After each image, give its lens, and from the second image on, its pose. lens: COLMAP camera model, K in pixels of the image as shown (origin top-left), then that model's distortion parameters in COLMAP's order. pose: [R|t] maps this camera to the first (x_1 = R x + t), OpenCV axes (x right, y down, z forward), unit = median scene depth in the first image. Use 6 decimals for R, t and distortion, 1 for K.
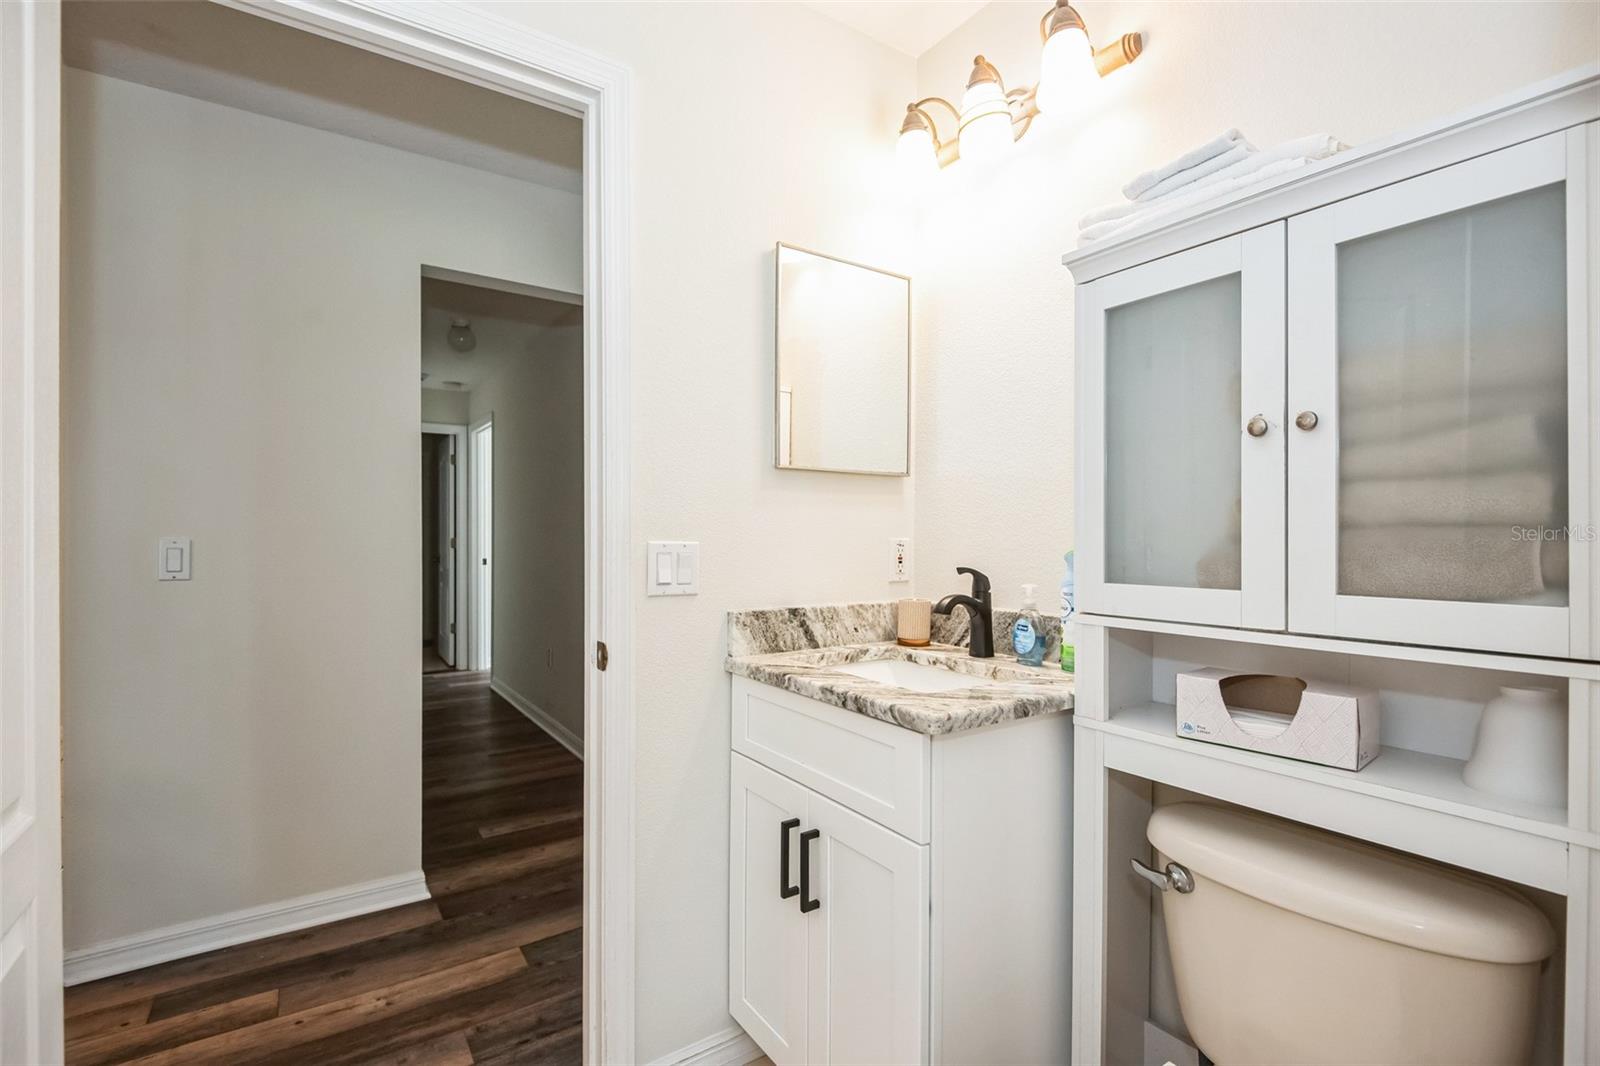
lens RADIAL K [[765.7, 0, 798.2], [0, 765.7, 537.2], [0, 0, 1]] dist [0.001640, 0.000383]
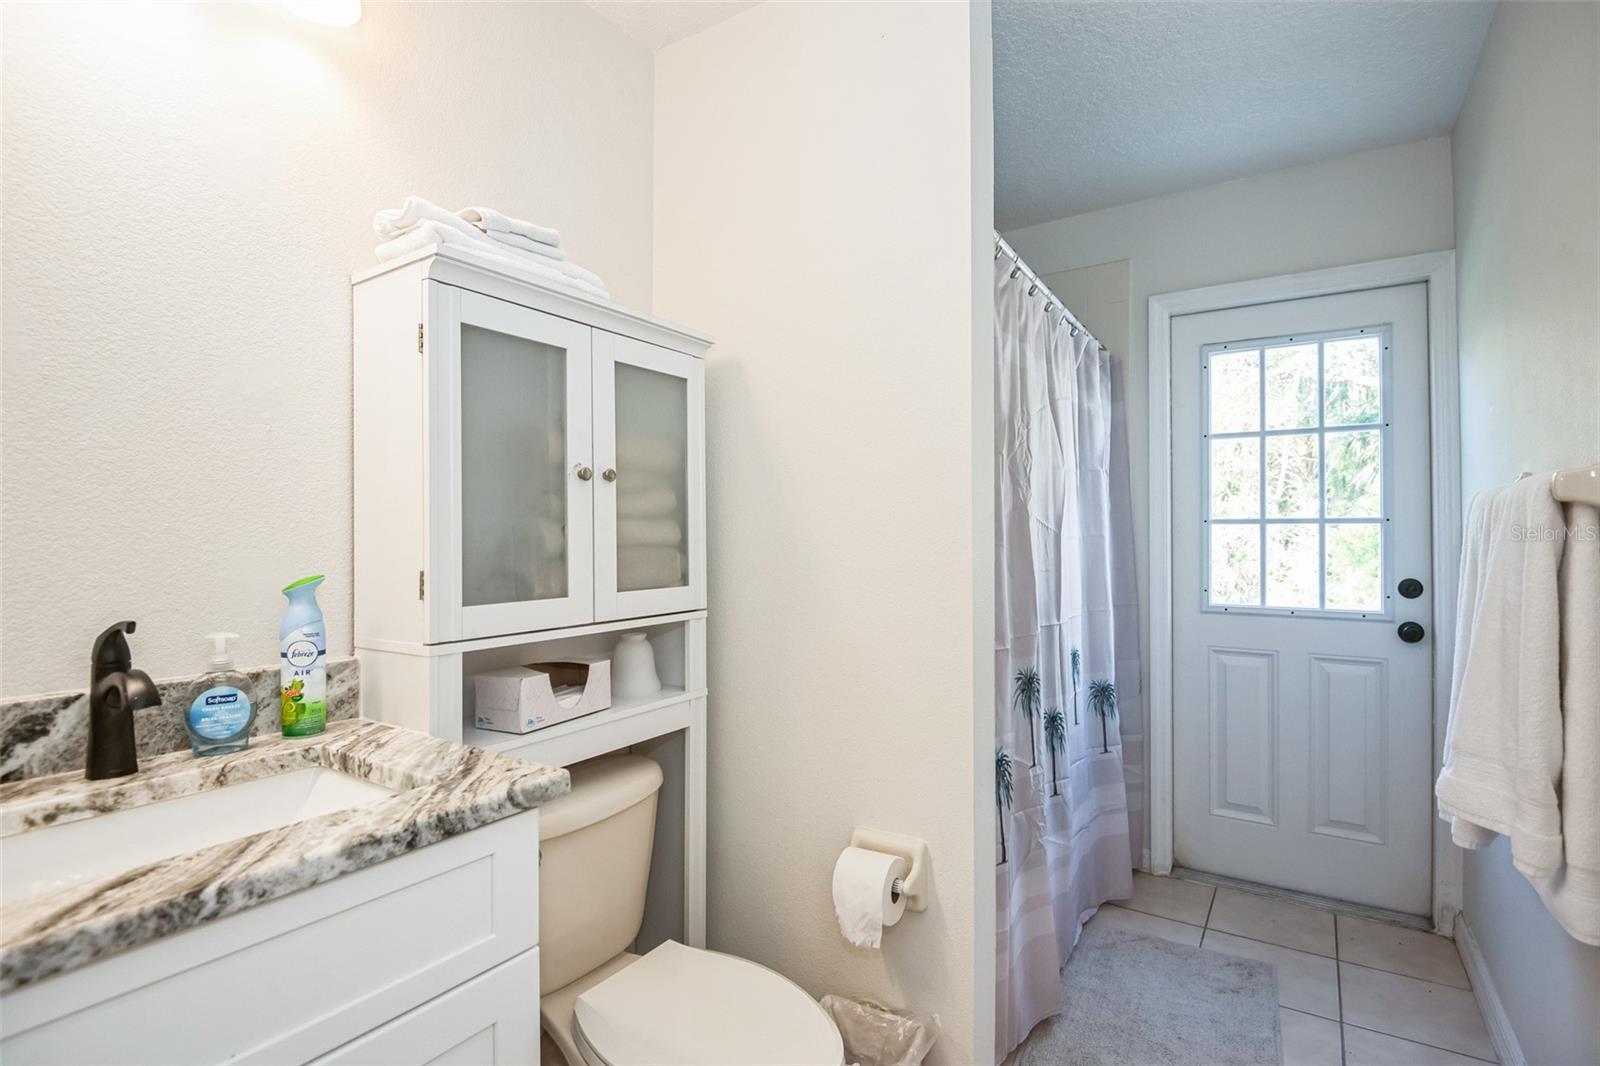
lens RADIAL K [[769.2, 0, 795.9], [0, 769.2, 533.0], [0, 0, 1]] dist [-0.000387, -0.000322]
pose [[-0.394736, 0.006341, 0.918773, -0.632206], [0.004377, 0.999978, -0.005020, -0.025947], [-0.918784, 0.002040, -0.394755, 0.969468]]
